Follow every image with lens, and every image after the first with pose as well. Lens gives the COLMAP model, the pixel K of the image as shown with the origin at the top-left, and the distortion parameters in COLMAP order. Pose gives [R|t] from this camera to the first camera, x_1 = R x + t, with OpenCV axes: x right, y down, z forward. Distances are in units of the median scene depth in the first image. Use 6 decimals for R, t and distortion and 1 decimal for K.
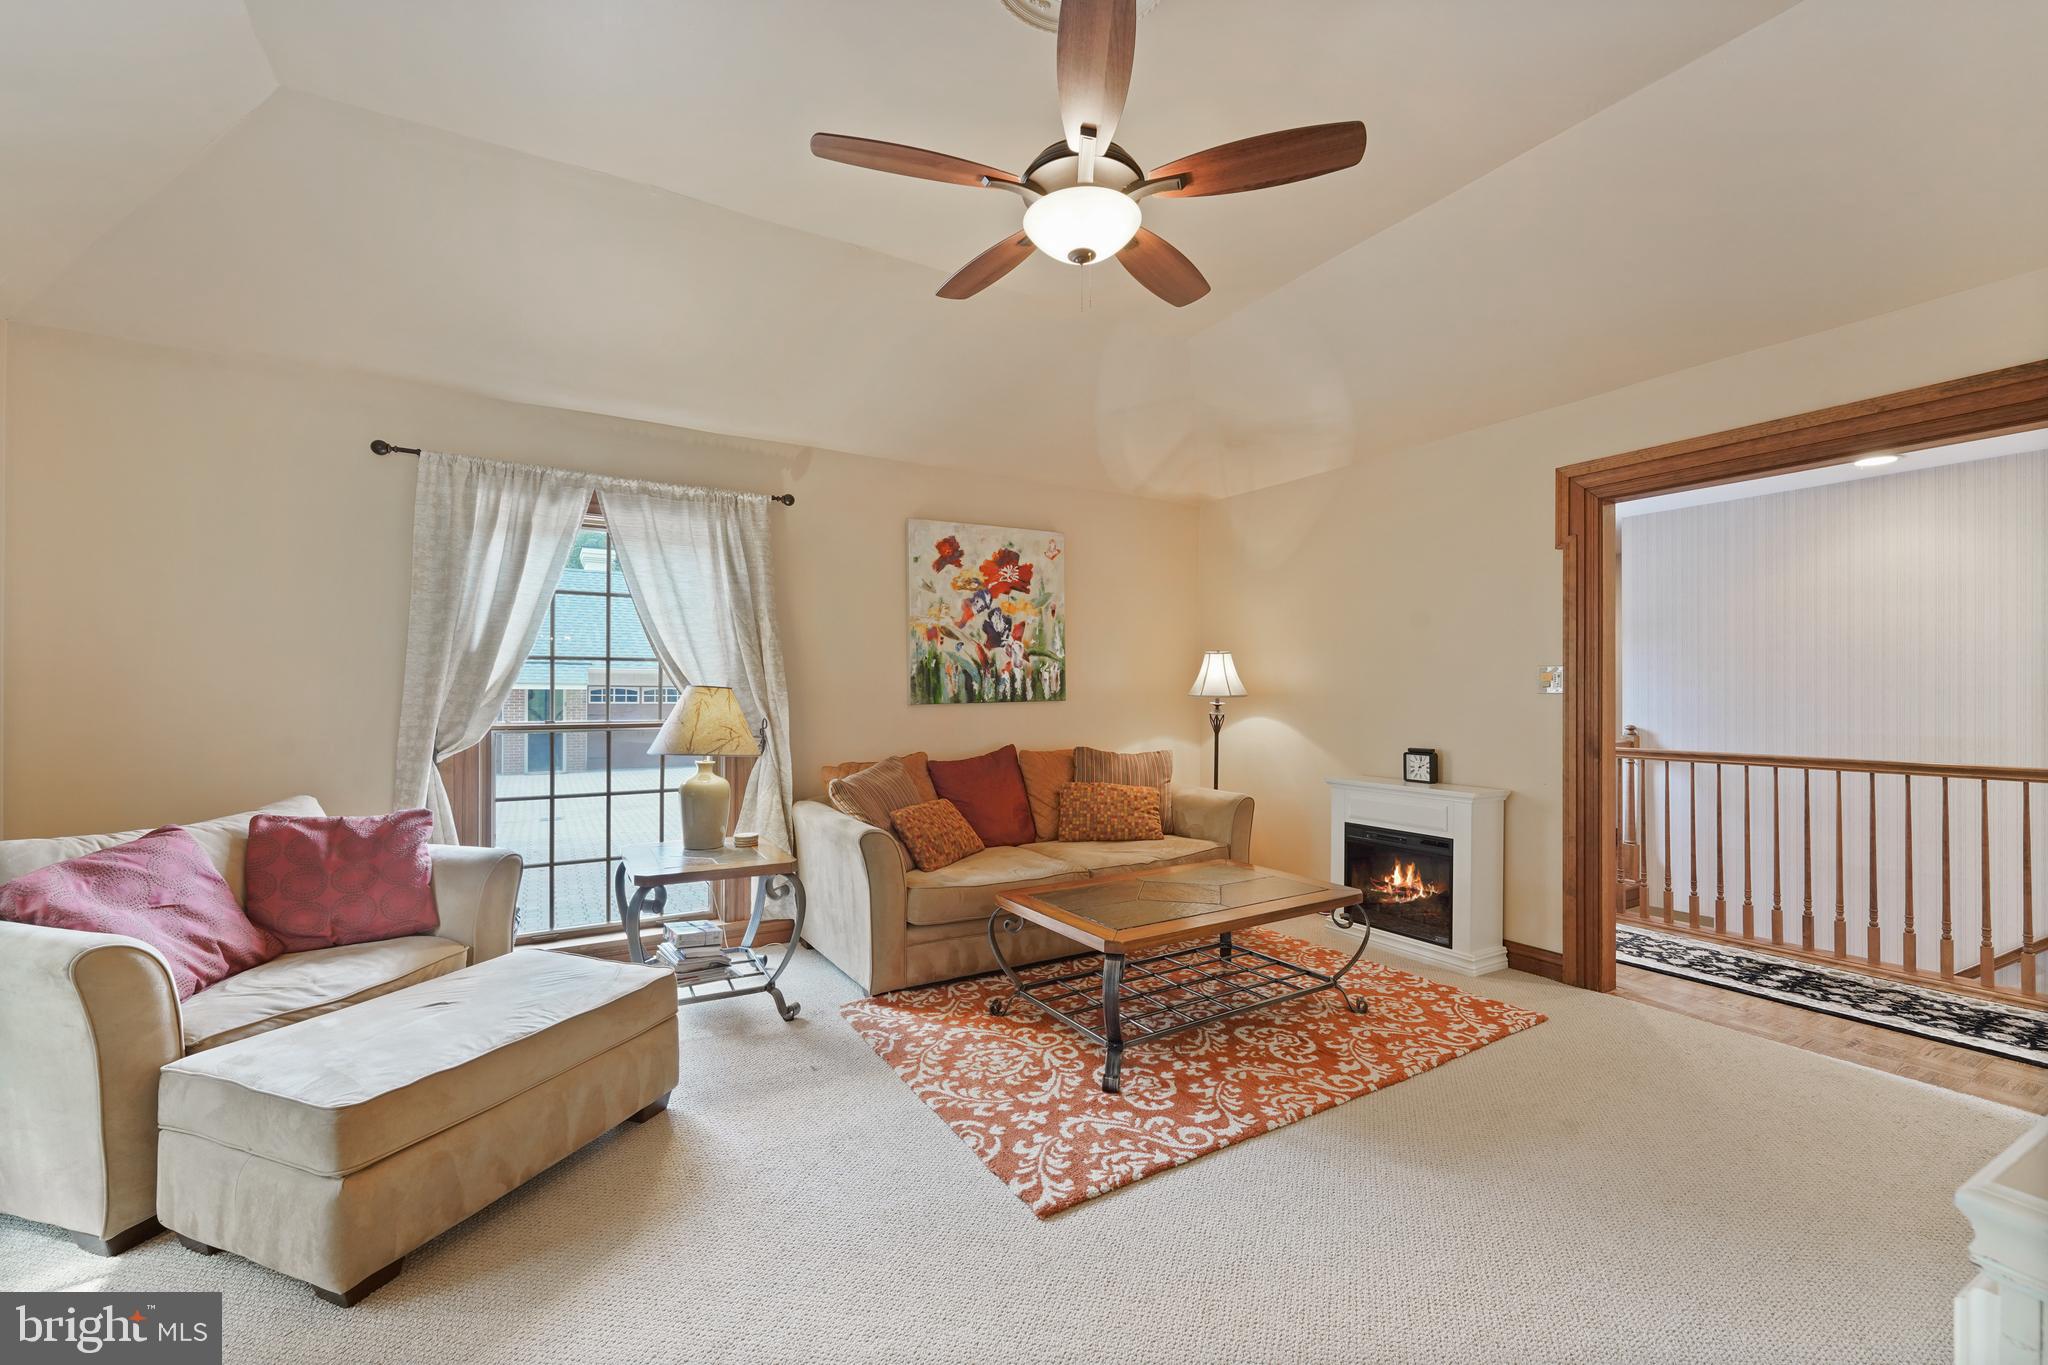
lens RADIAL K [[838.2, 0, 1021.7], [0, 838.2, 696.2], [0, 0, 1]] dist [-0.000552, 0.000606]
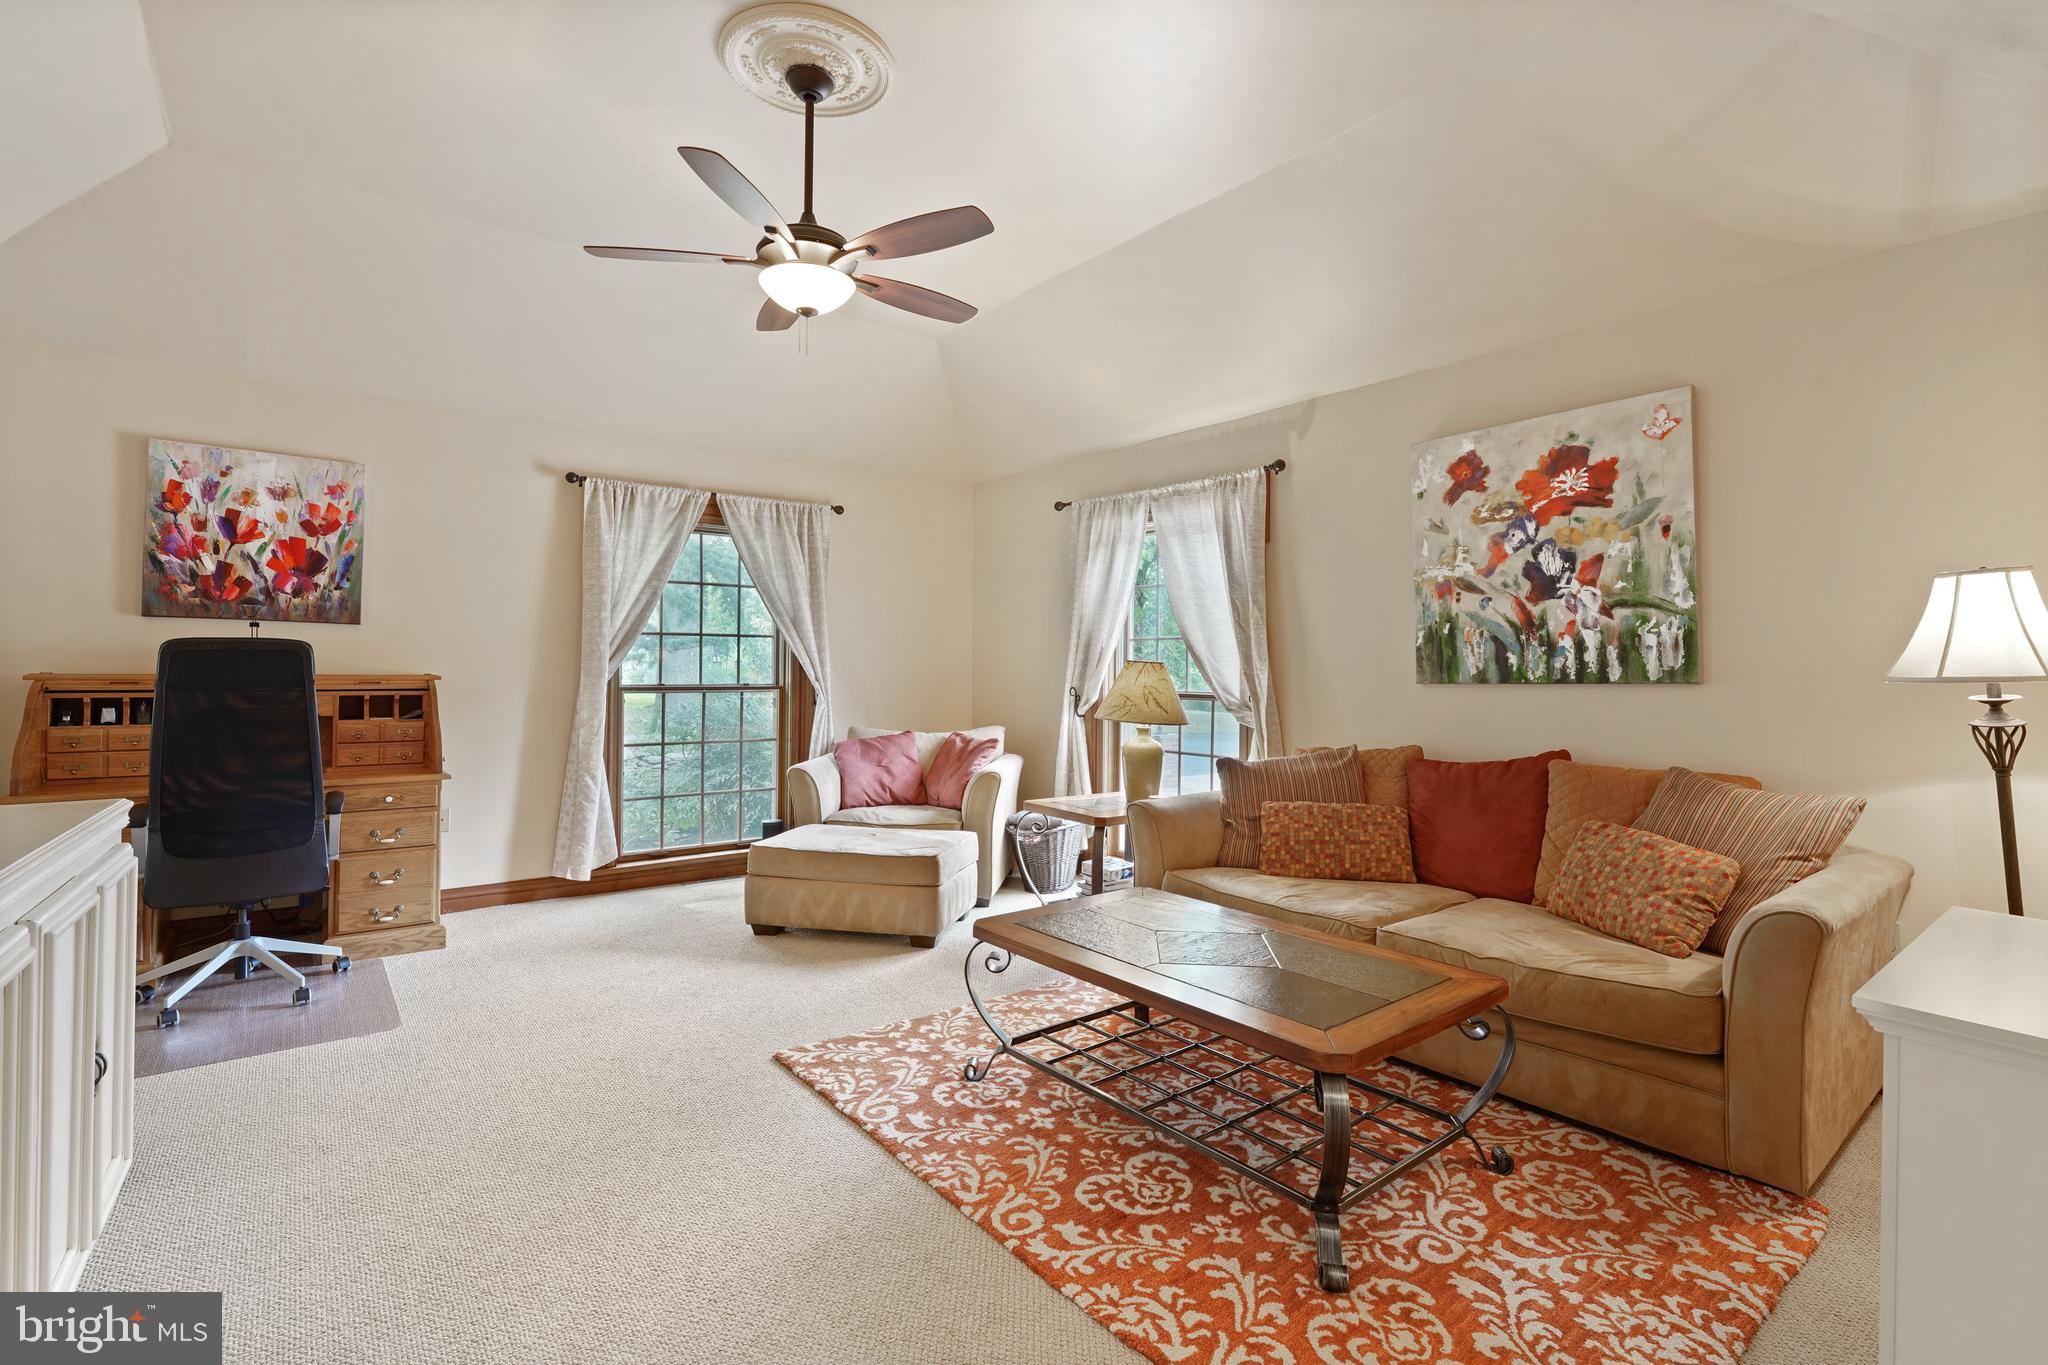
lens RADIAL K [[941.3, 0, 1015.9], [0, 941.3, 662.7], [0, 0, 1]] dist [-0.001232, 0.000320]
pose [[0.116759, -0.005801, -0.993143, 0.660967], [-0.014984, 0.999859, -0.007602, 0.002790], [0.993047, 0.015769, 0.116655, 0.511764]]
